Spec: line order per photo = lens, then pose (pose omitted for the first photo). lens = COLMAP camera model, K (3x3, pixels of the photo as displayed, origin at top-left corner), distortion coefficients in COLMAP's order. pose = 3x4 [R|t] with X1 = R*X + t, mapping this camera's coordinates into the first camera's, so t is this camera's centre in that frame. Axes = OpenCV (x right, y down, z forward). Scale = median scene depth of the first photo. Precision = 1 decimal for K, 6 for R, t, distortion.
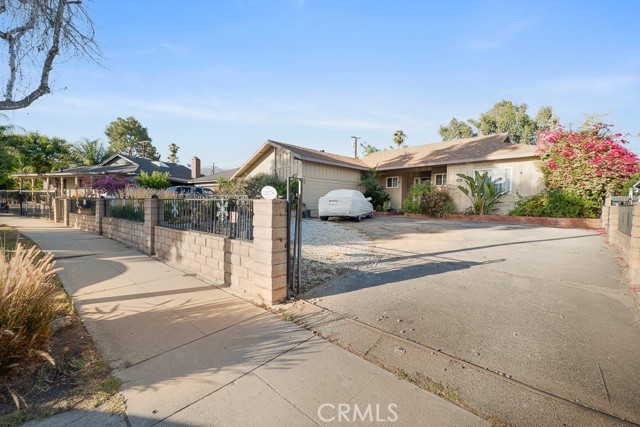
lens RADIAL K [[273.4, 0, 320.0], [0, 273.4, 213.5], [0, 0, 1]] dist [-0.002012, -0.000074]
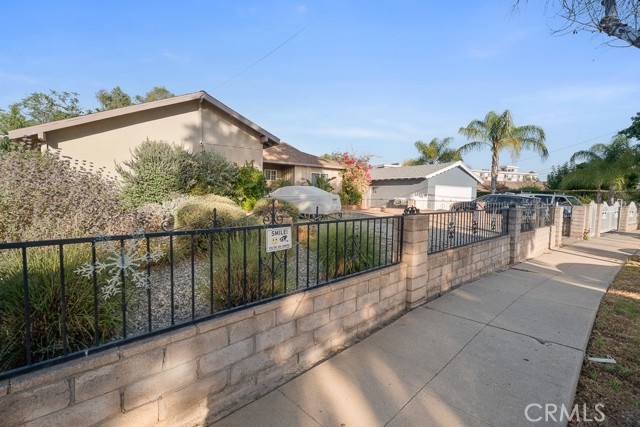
lens RADIAL K [[283.0, 0, 320.0], [0, 283.0, 213.5], [0, 0, 1]] dist [0.000888, 0.000156]
pose [[0.105351, -0.081115, 0.991121, -0.619051], [0.017298, 0.996666, 0.079730, -0.049256], [-0.994285, 0.008745, 0.106403, 0.592114]]
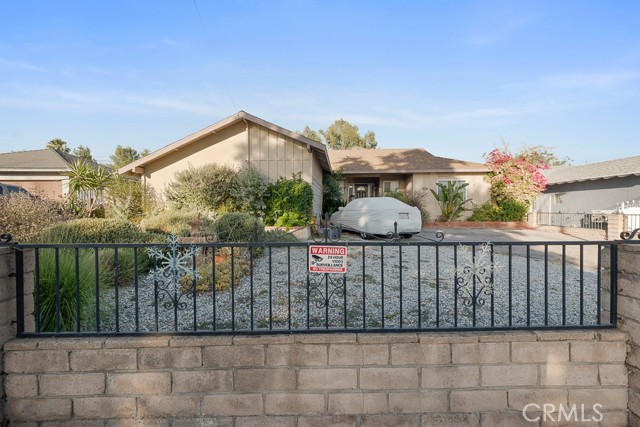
lens RADIAL K [[273.4, 0, 320.0], [0, 273.4, 213.5], [0, 0, 1]] dist [-0.002012, -0.000074]
pose [[0.728560, -0.031207, 0.684271, -0.389114], [0.036806, 0.999302, 0.006386, -0.037671], [-0.683992, 0.020533, 0.729200, 0.396029]]
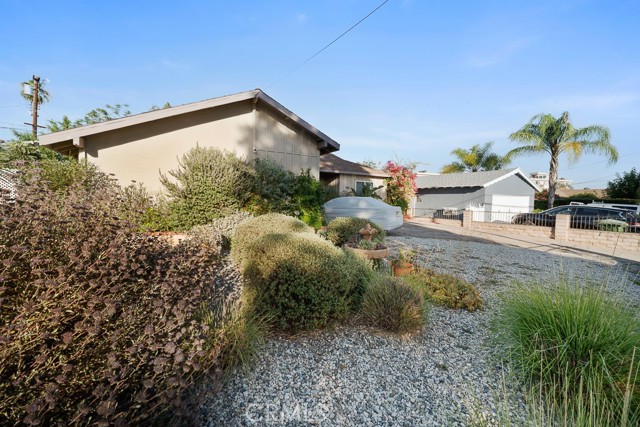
lens RADIAL K [[262.1, 0, 320.0], [0, 262.1, 213.5], [0, 0, 1]] dist [0.000595, 0.000133]
pose [[0.195769, -0.064106, 0.978552, -0.519067], [0.016696, 0.997934, 0.062036, -0.061653], [-0.980508, 0.004193, 0.196435, 0.673962]]
